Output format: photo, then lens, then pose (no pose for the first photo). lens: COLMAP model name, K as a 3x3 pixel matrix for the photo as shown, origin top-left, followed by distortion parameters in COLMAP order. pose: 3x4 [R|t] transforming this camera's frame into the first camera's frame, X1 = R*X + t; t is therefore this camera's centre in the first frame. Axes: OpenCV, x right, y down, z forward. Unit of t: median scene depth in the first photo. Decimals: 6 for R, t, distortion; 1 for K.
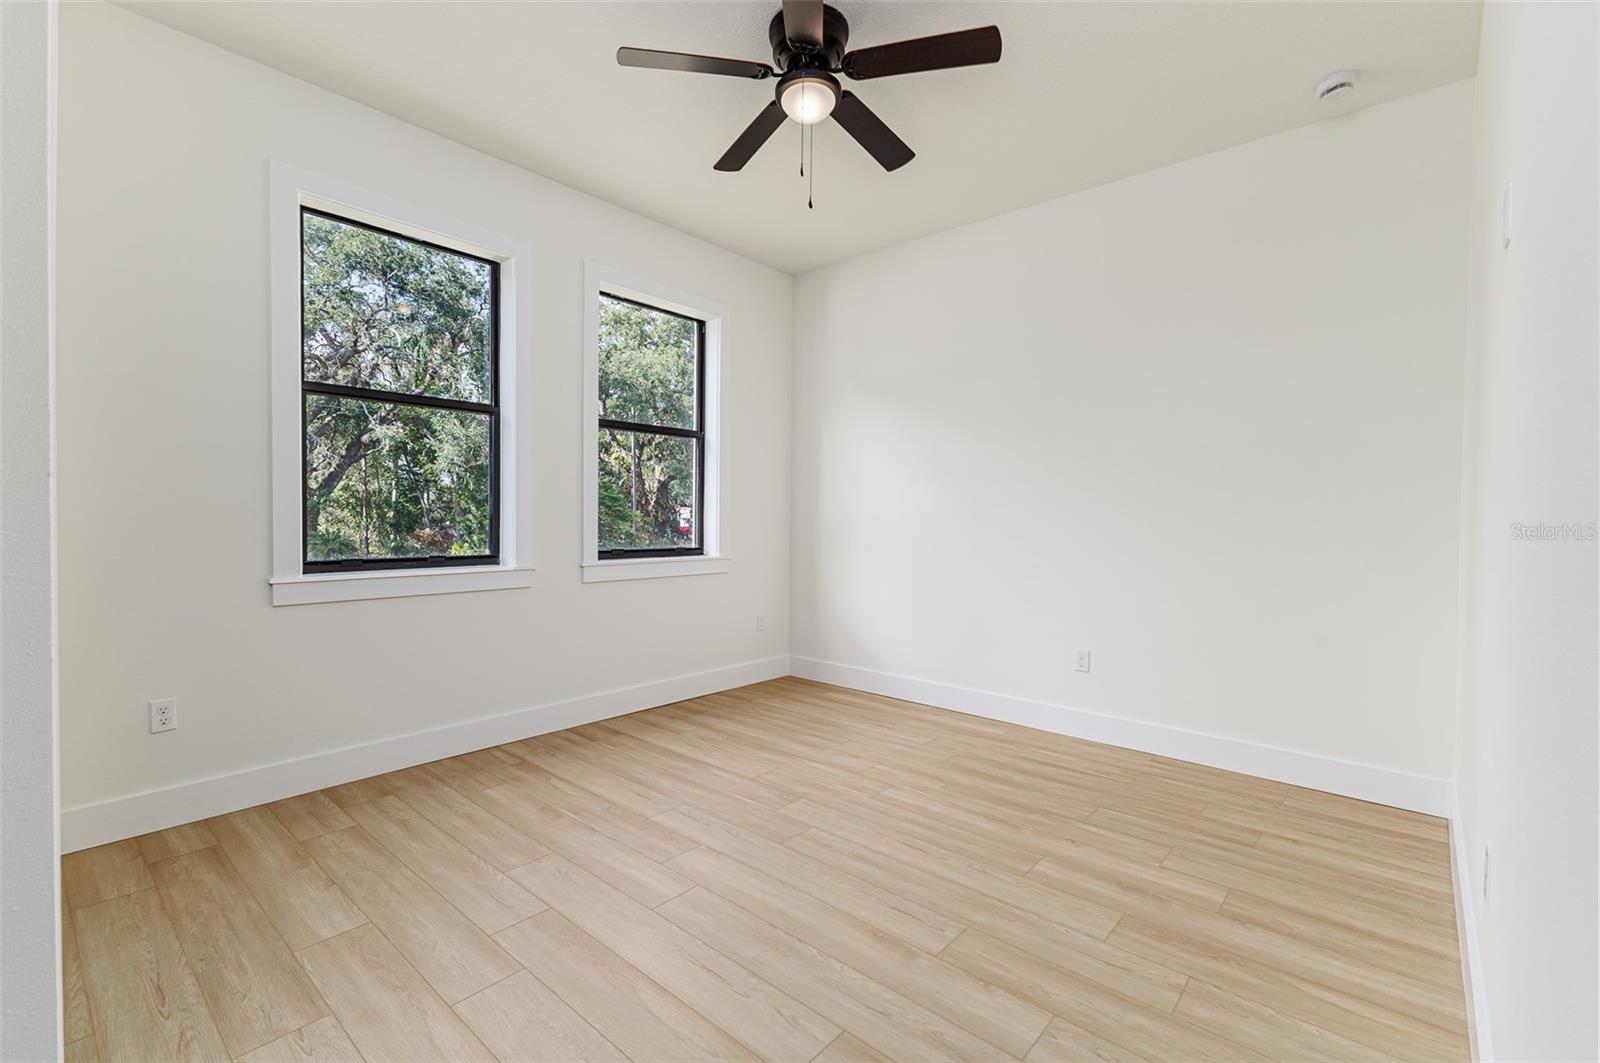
lens RADIAL K [[708.8, 0, 808.5], [0, 708.8, 536.0], [0, 0, 1]] dist [0.009750, 0.000848]
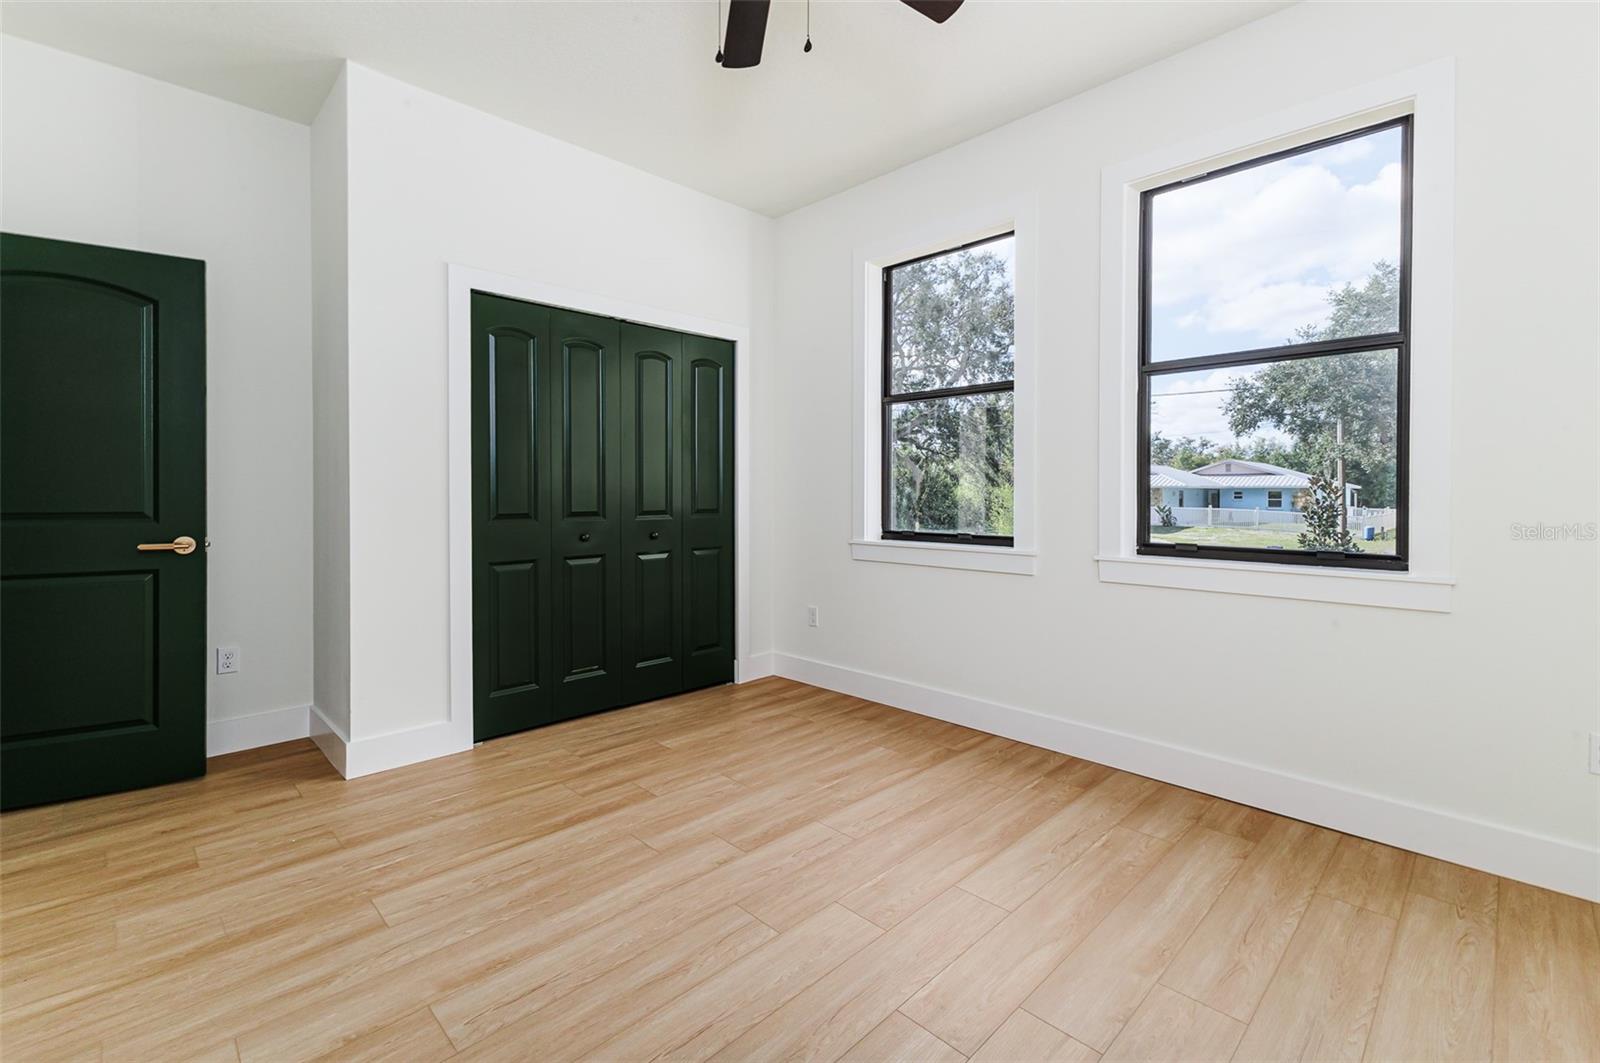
lens RADIAL K [[708.8, 0, 796.1], [0, 708.8, 489.4], [0, 0, 1]] dist [0.009750, 0.000848]
pose [[-0.086639, -0.010902, -0.996180, 0.574070], [-0.032716, 0.999432, -0.008092, -0.019009], [0.995702, 0.031890, -0.086947, 0.858573]]
